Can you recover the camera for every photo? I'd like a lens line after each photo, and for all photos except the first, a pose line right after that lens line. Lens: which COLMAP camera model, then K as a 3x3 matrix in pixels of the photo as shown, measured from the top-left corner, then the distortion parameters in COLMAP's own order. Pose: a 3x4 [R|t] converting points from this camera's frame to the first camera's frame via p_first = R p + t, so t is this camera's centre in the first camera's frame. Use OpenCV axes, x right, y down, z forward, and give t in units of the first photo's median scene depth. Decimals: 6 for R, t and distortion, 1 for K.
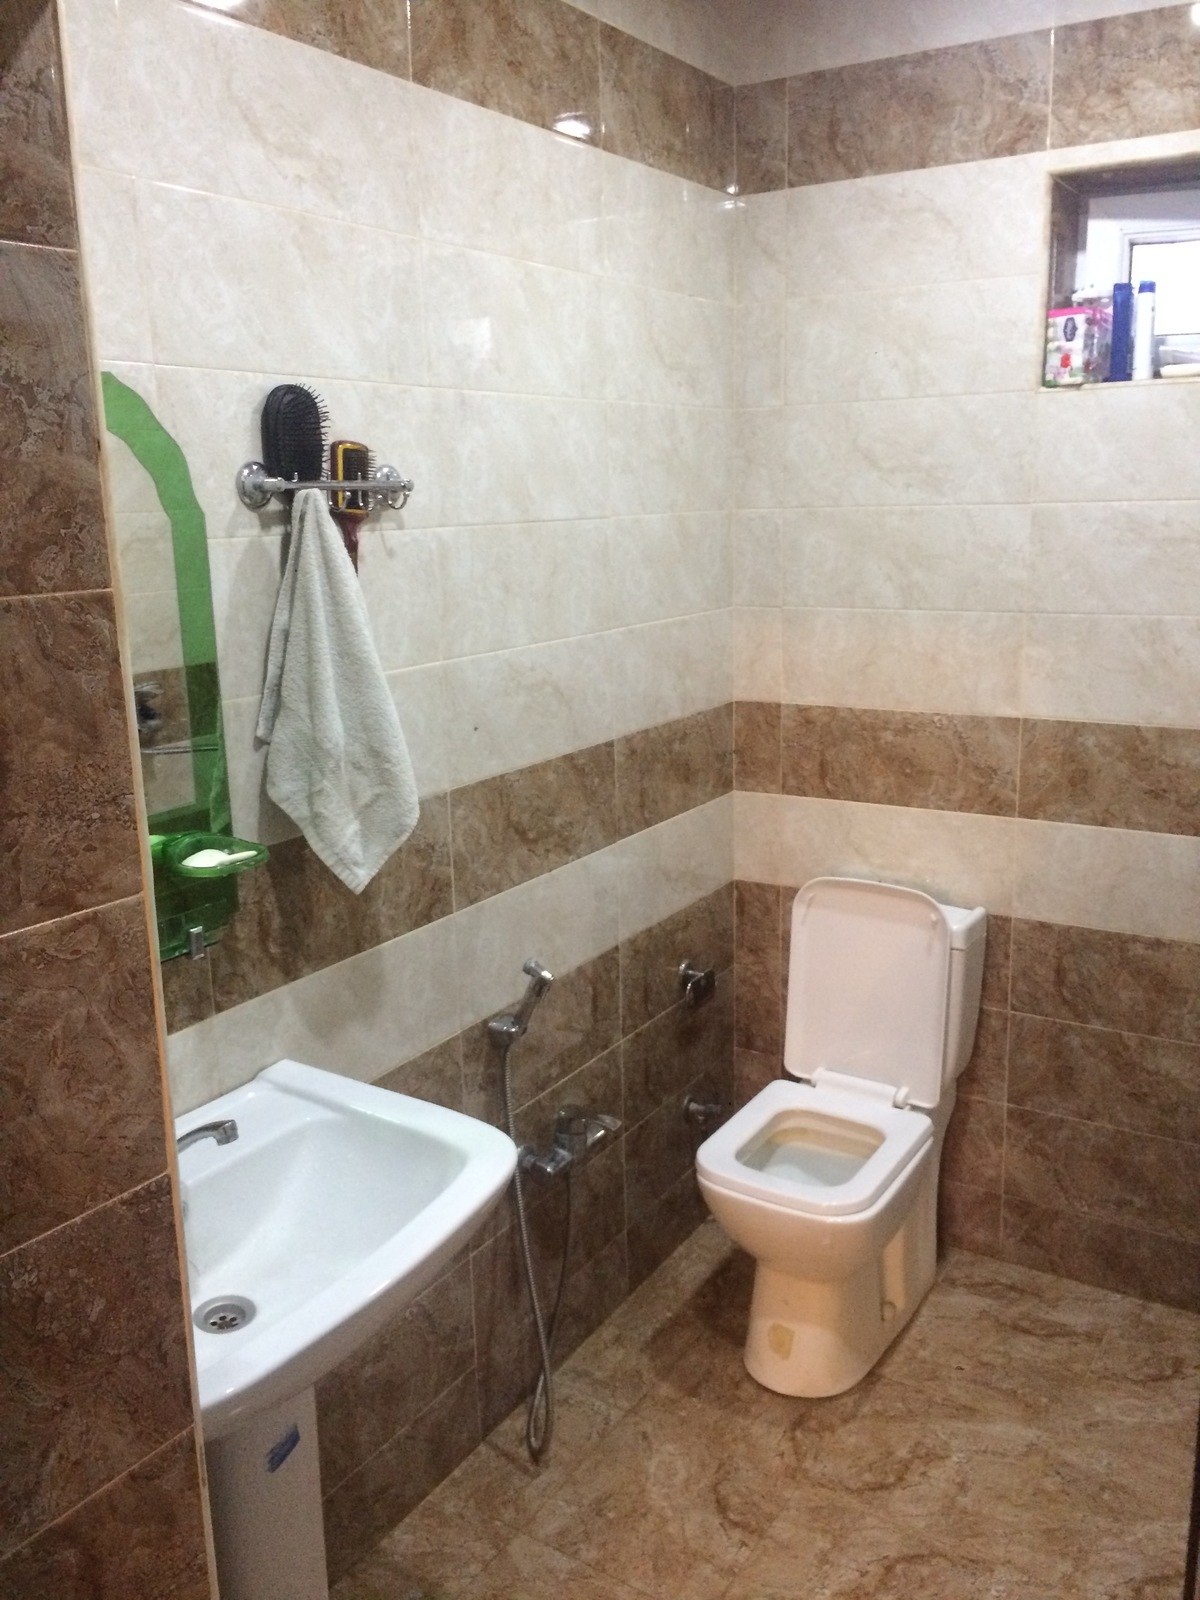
lens RADIAL K [[1356.1, 0, 600.0], [0, 1356.1, 800.0], [0, 0, 1]] dist [0.073184, -0.112965]
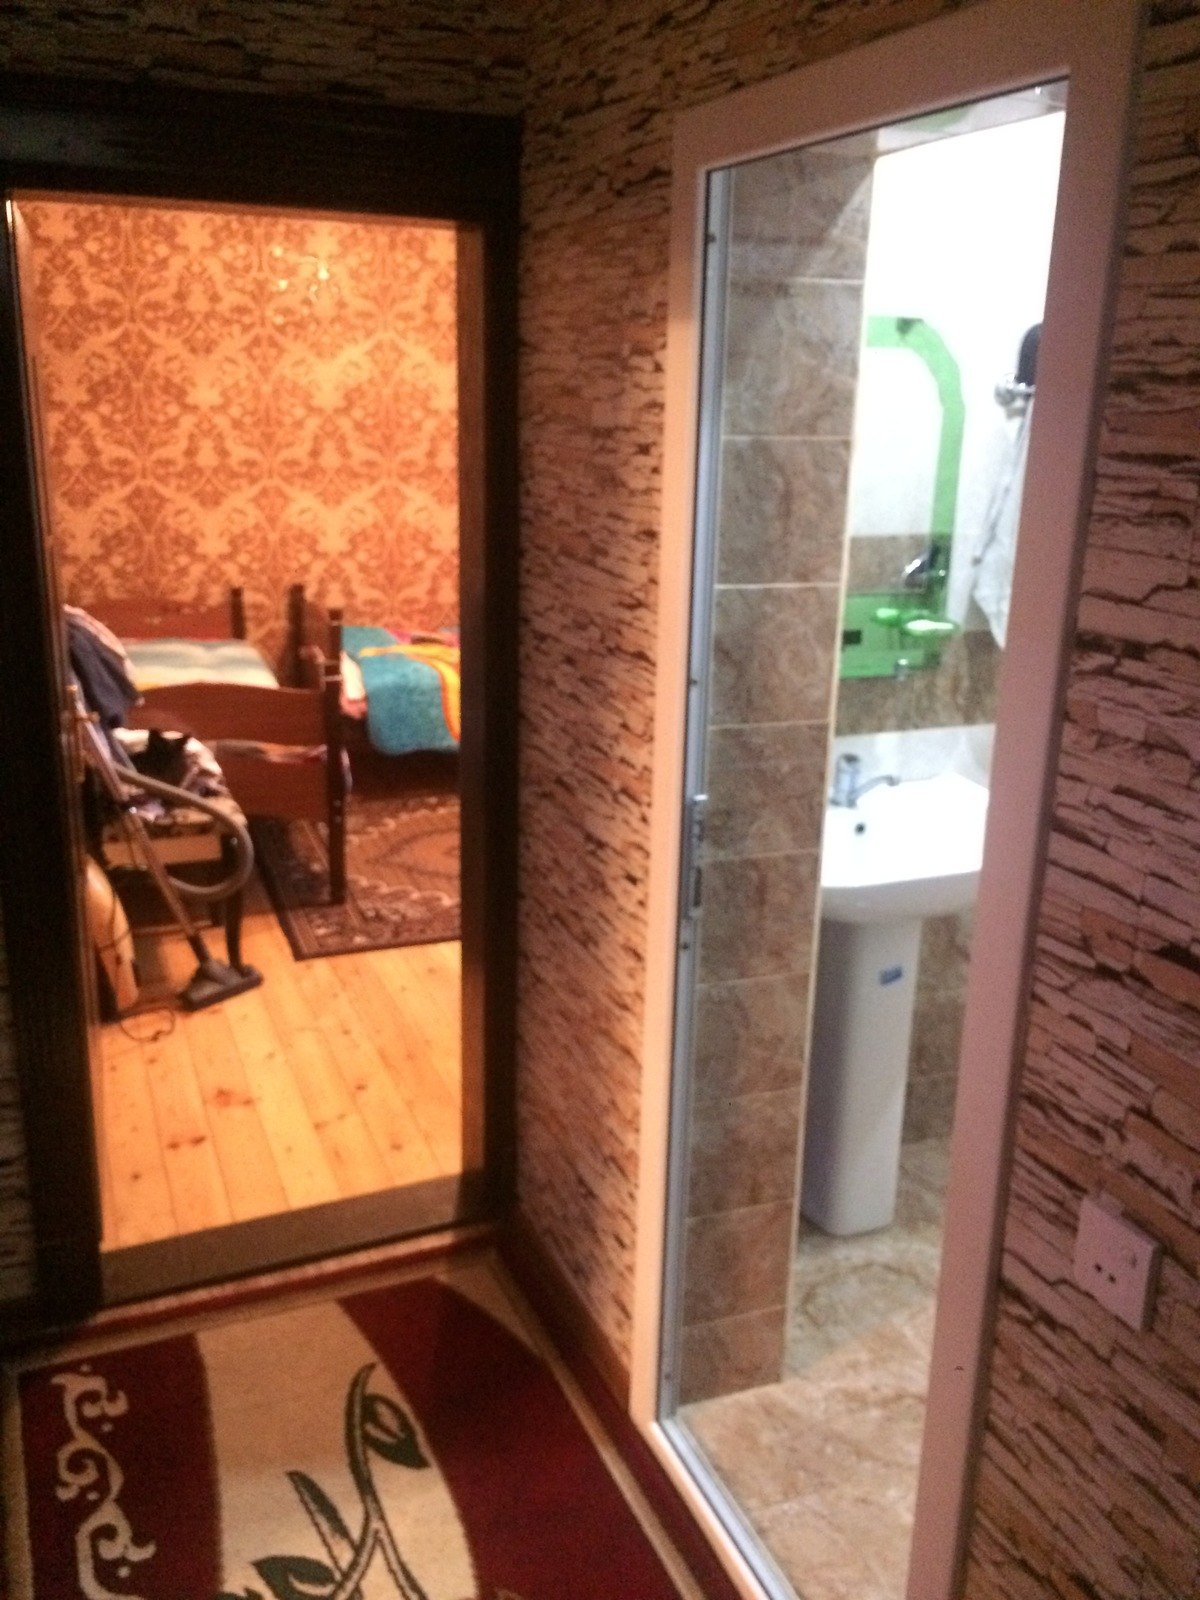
lens RADIAL K [[1375.8, 0, 611.7], [0, 1375.8, 801.3], [0, 0, 1]] dist [0.080571, -0.116054]
pose [[0.807968, 0.208918, -0.550946, 0.162920], [-0.172079, 0.977933, 0.118476, 0.052863], [0.563540, -0.000919, 0.826088, -0.252025]]
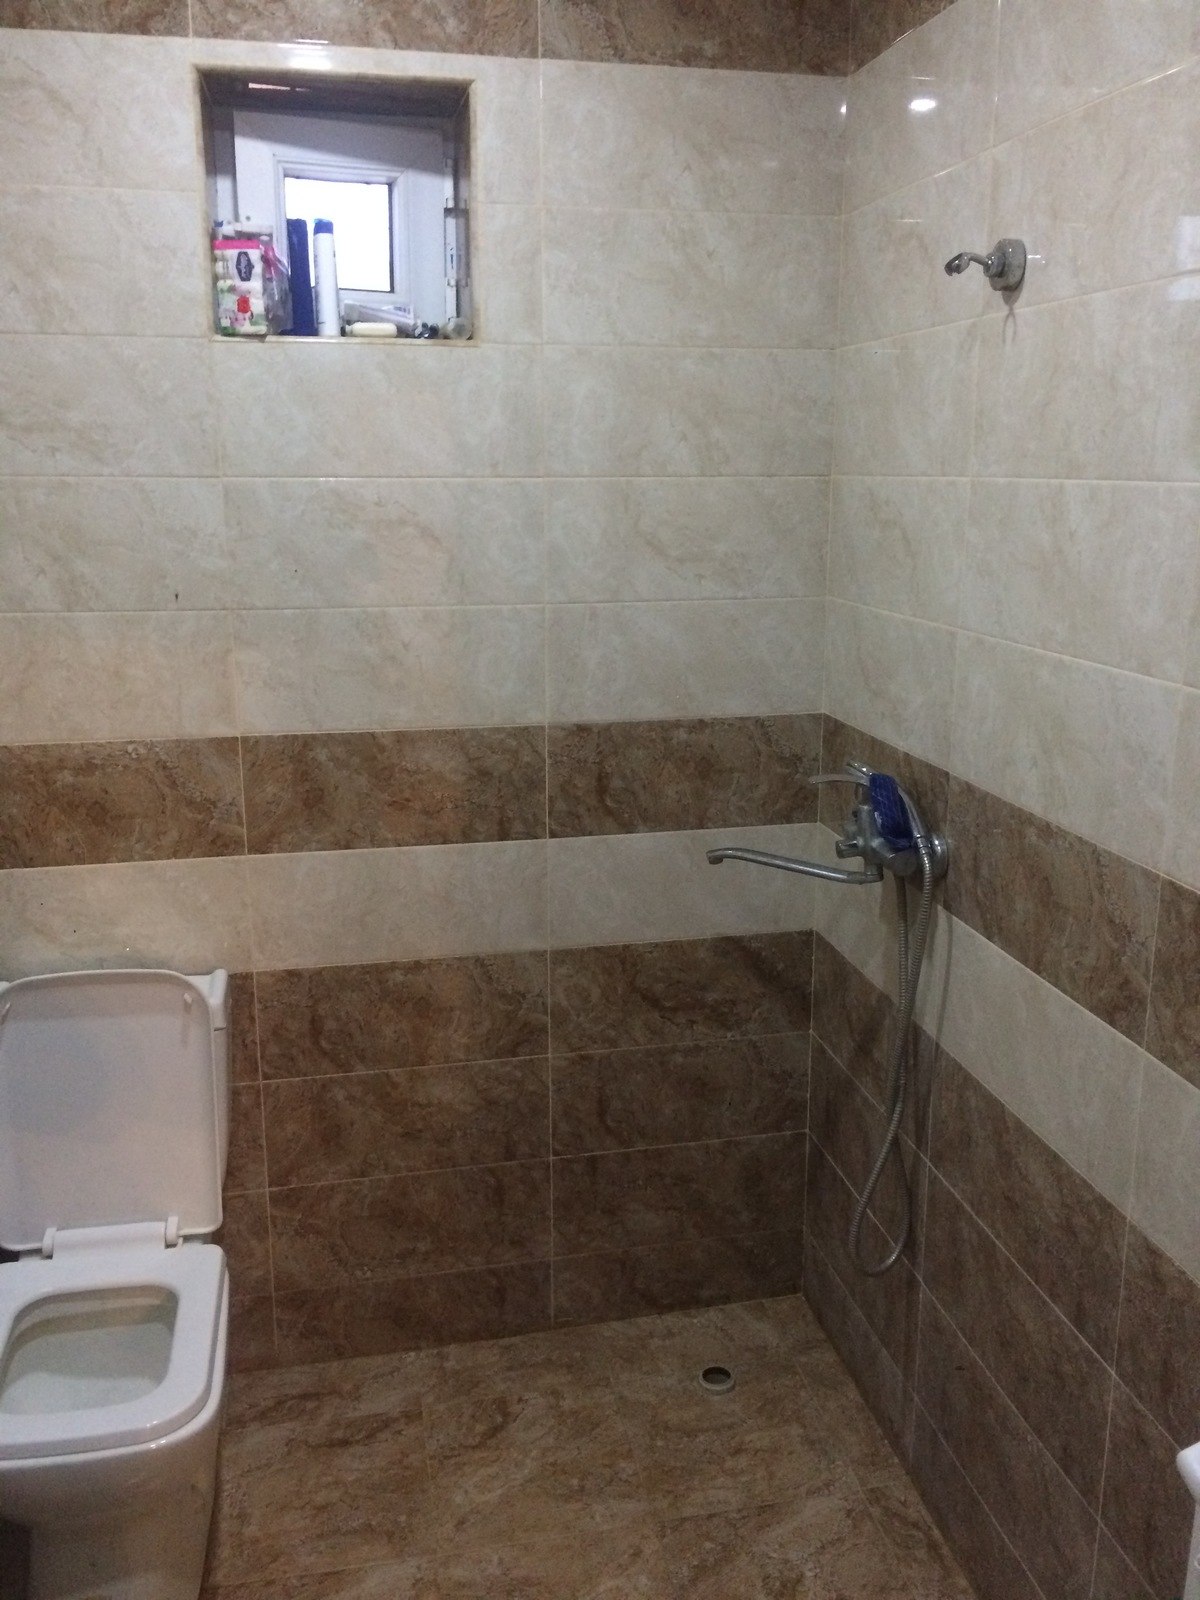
lens RADIAL K [[1375.8, 0, 611.7], [0, 1375.8, 801.3], [0, 0, 1]] dist [0.080571, -0.116054]
pose [[0.723687, -0.142649, 0.675225, -0.103994], [0.135556, 0.988727, 0.063595, -0.044803], [-0.676684, 0.045508, 0.734866, 0.233062]]
